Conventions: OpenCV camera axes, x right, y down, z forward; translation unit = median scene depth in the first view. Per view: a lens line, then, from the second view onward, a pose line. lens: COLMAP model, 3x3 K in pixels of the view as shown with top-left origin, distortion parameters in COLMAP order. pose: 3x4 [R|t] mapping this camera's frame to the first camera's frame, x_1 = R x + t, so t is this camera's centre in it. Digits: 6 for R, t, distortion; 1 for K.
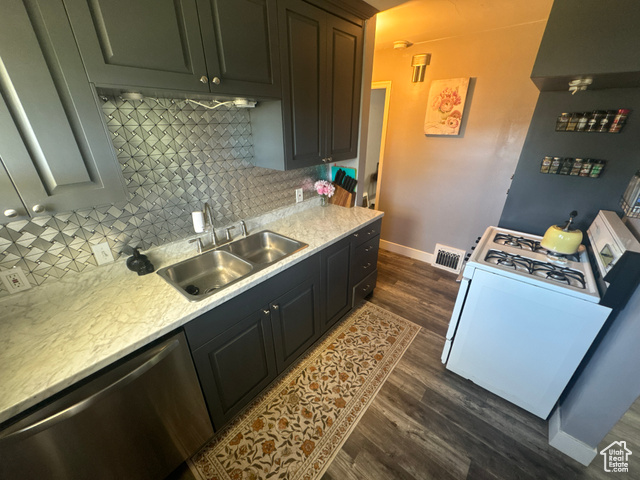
lens RADIAL K [[254.7, 0, 320.0], [0, 254.7, 240.0], [0, 0, 1]] dist [0.000575, -0.000097]
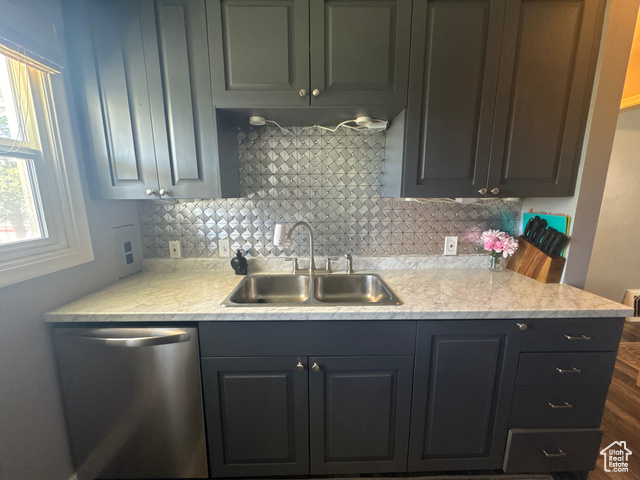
lens RADIAL K [[254.7, 0, 320.0], [0, 254.7, 240.0], [0, 0, 1]] dist [0.000575, -0.000097]
pose [[0.659622, 0.134702, -0.739428, 0.214711], [-0.315587, 0.942520, -0.109826, 0.002765], [0.682132, 0.305797, 0.664217, 0.293378]]
